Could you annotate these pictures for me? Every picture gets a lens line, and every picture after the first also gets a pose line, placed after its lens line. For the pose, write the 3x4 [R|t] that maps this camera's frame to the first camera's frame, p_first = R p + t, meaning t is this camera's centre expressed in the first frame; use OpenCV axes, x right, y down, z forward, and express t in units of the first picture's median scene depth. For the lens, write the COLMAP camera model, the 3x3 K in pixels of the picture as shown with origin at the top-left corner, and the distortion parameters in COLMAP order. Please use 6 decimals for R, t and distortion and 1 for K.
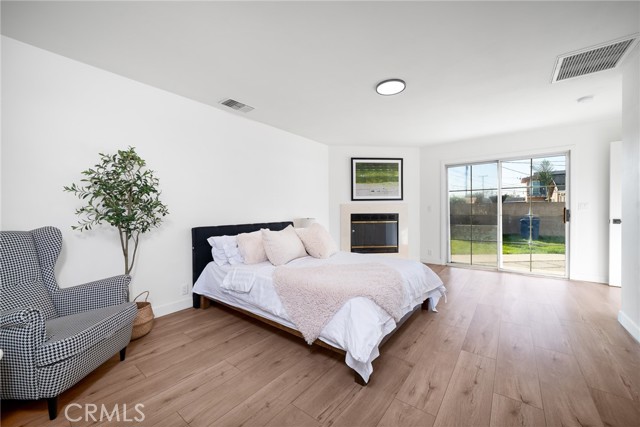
lens RADIAL K [[240.2, 0, 313.6], [0, 240.2, 213.1], [0, 0, 1]] dist [-0.011363, 0.000028]
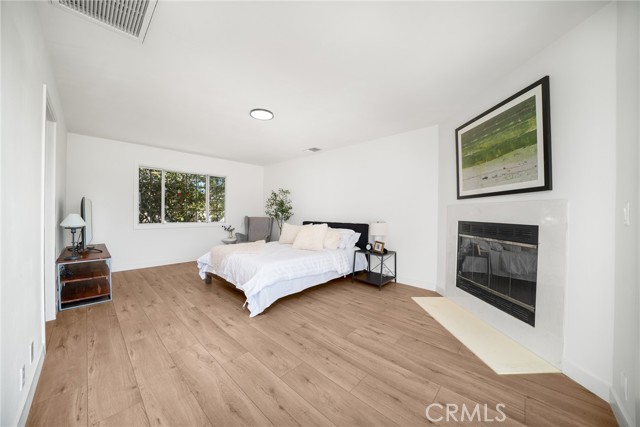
lens RADIAL K [[213.5, 0, 321.3], [0, 213.5, 210.3], [0, 0, 1]] dist [-0.000619, -0.000059]
pose [[-0.035265, 0.000678, -0.999378, 0.711582], [-0.010260, 0.999947, 0.001041, -0.020308], [0.999325, 0.010291, -0.035257, 0.670748]]
